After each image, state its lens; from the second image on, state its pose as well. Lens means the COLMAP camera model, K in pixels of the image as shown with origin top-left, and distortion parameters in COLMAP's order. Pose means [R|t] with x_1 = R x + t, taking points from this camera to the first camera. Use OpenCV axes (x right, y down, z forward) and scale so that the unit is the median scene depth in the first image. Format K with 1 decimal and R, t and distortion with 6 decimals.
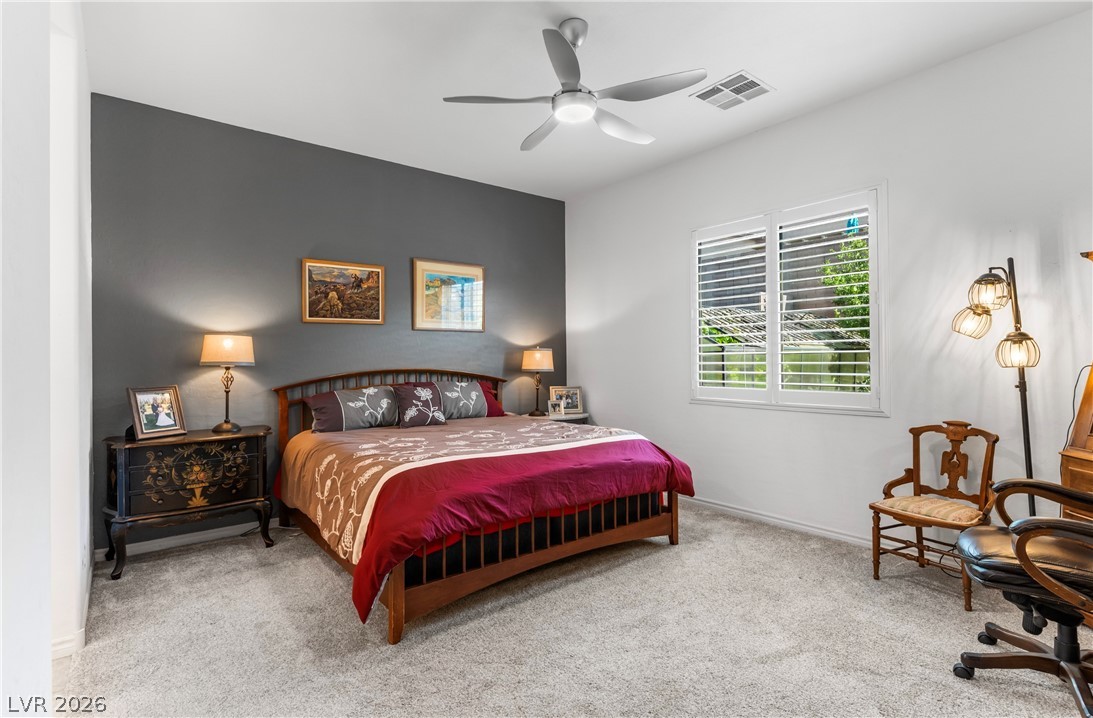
lens RADIAL K [[517.0, 0, 540.8], [0, 517.0, 355.0], [0, 0, 1]] dist [0.000016, 0.000947]
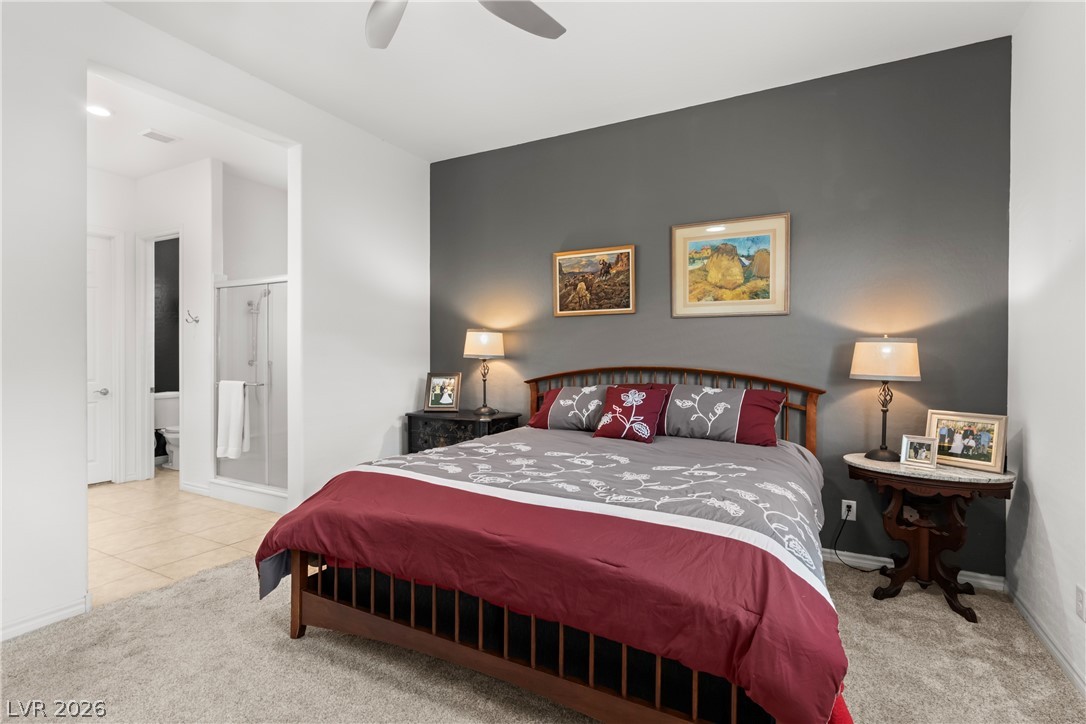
lens RADIAL K [[513.7, 0, 544.7], [0, 513.7, 358.7], [0, 0, 1]] dist [0.000016, 0.000947]
pose [[0.412288, 0.021220, -0.910807, 0.432079], [-0.000579, 0.999735, 0.023030, -0.004002], [0.911054, -0.008968, 0.412191, 0.548138]]
